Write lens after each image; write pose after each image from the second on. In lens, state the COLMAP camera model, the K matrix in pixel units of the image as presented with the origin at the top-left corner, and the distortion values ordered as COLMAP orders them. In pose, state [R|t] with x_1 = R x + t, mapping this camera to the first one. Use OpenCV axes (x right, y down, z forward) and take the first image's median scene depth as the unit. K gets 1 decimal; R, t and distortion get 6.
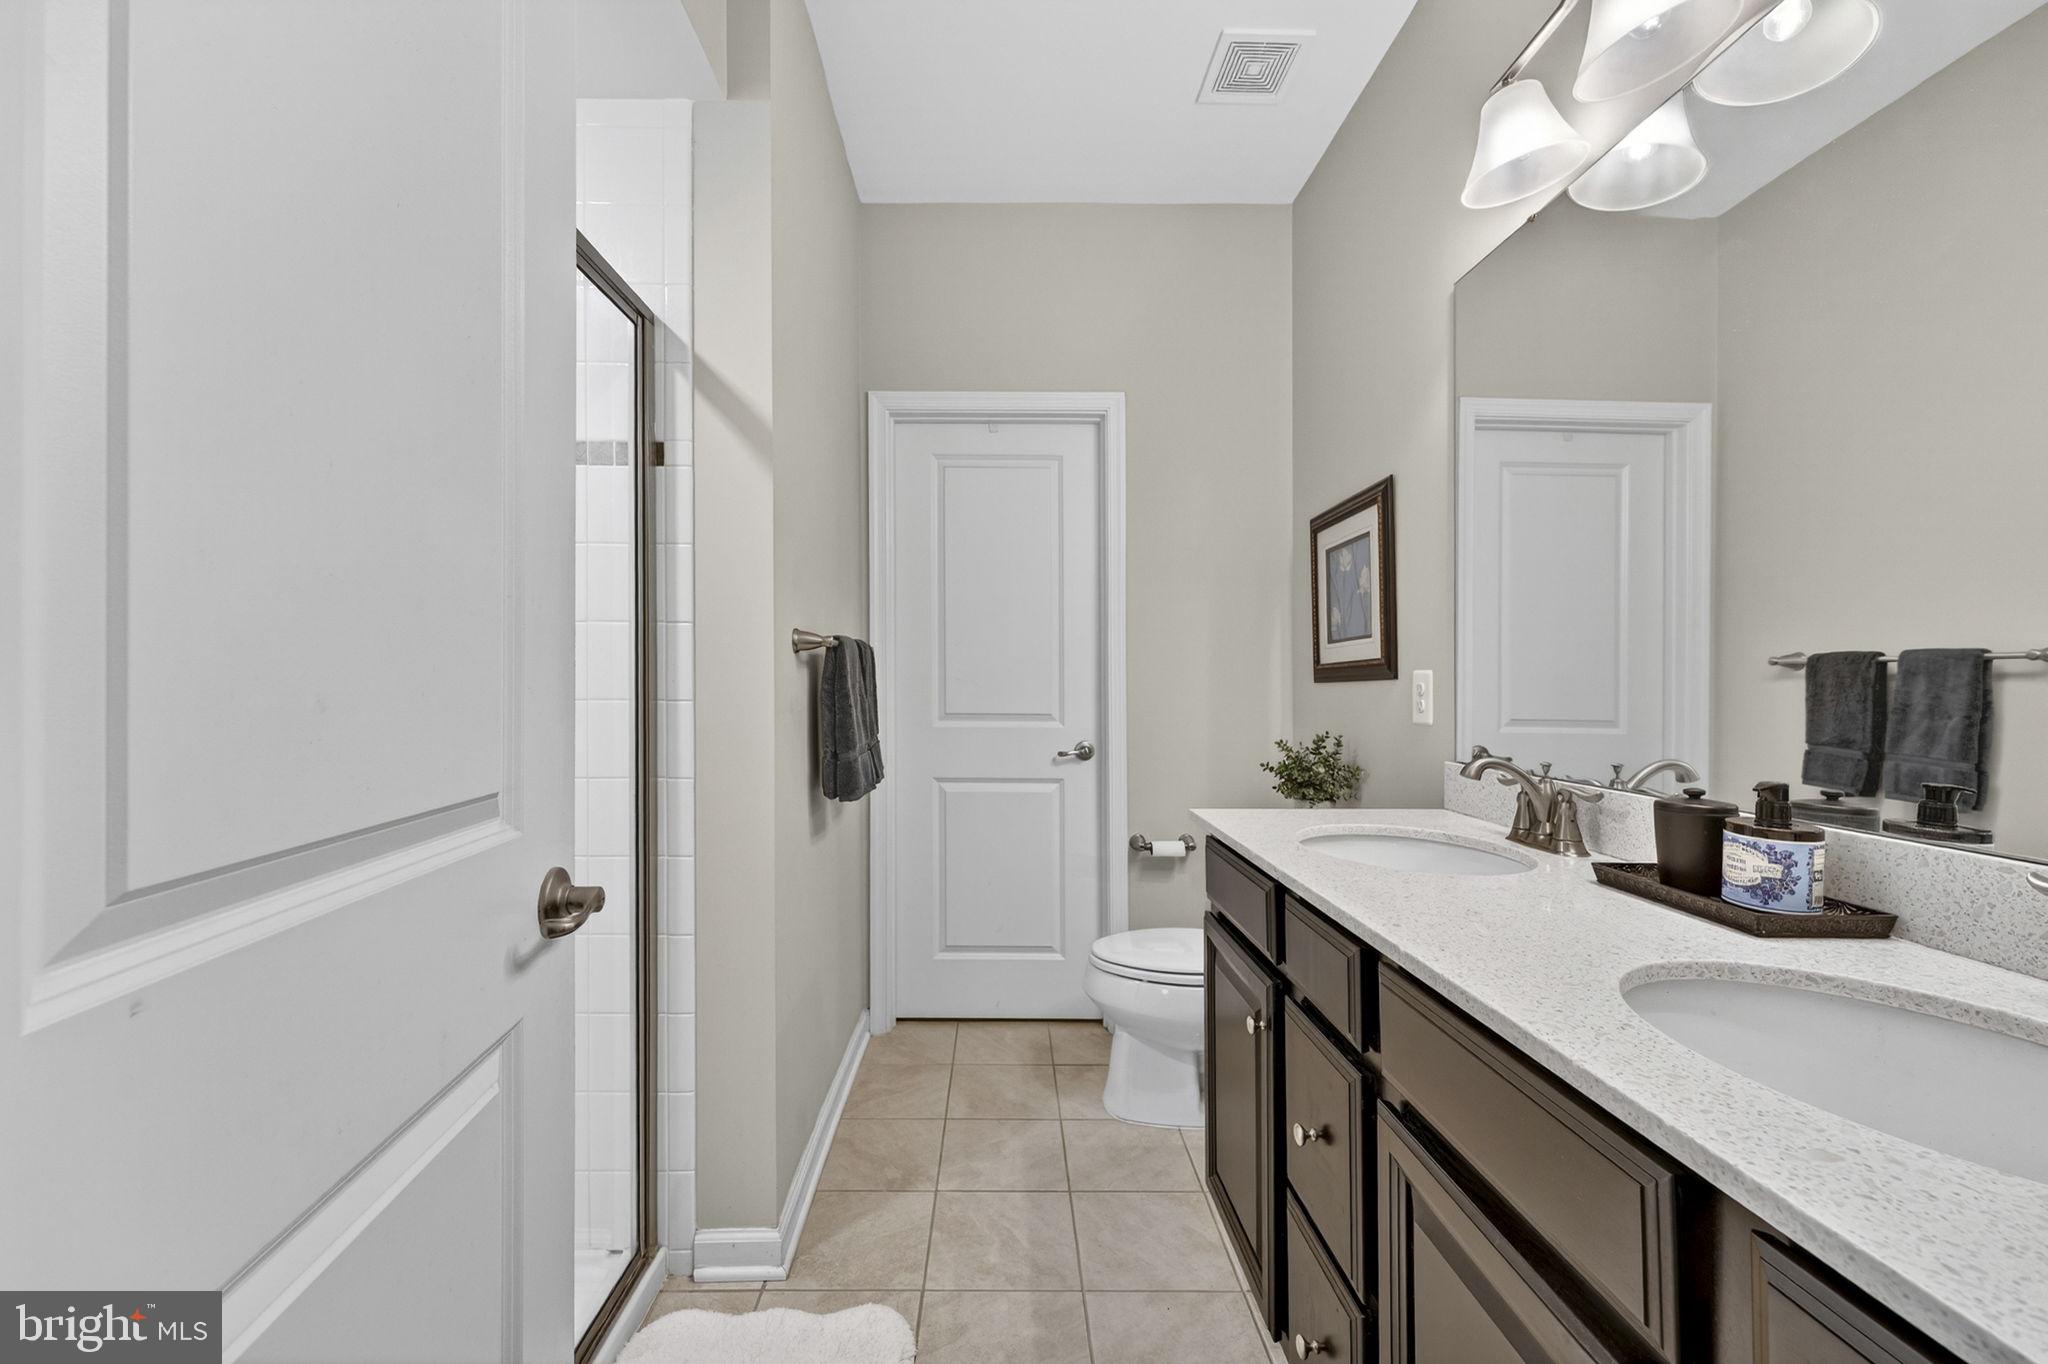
lens RADIAL K [[824.7, 0, 1017.2], [0, 824.7, 675.7], [0, 0, 1]] dist [0.001619, -0.000671]
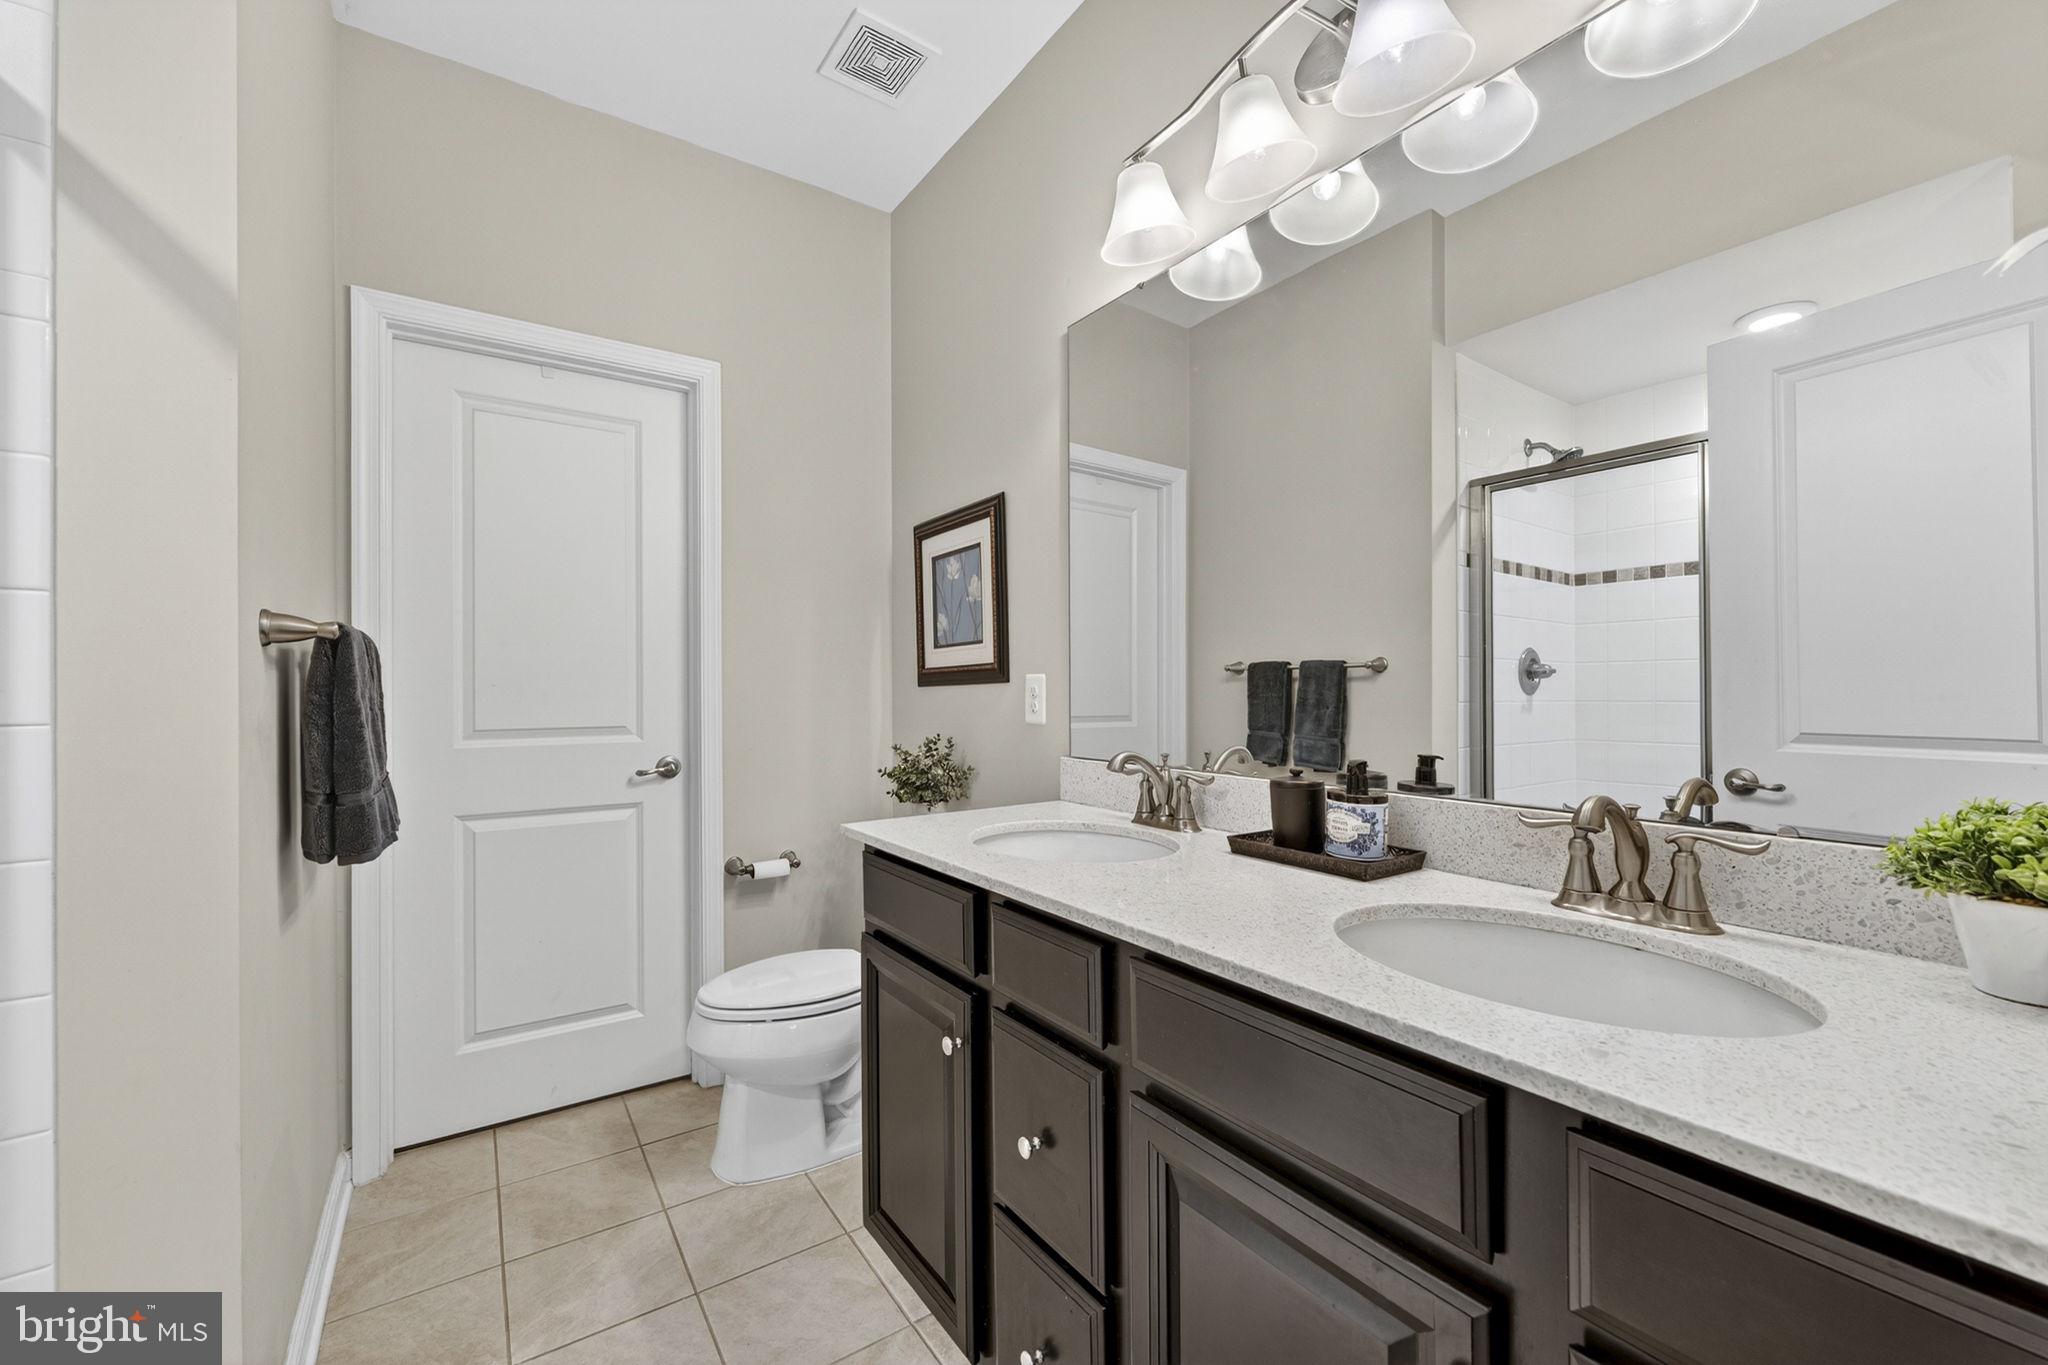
lens RADIAL K [[813.6, 0, 1030.7], [0, 813.6, 673.4], [0, 0, 1]] dist [-0.005146, -0.000551]
pose [[0.826688, 0.001943, 0.562657, -0.111162], [0.003018, 0.999964, -0.007888, 0.000591], [-0.562652, 0.008218, 0.826653, 0.111400]]
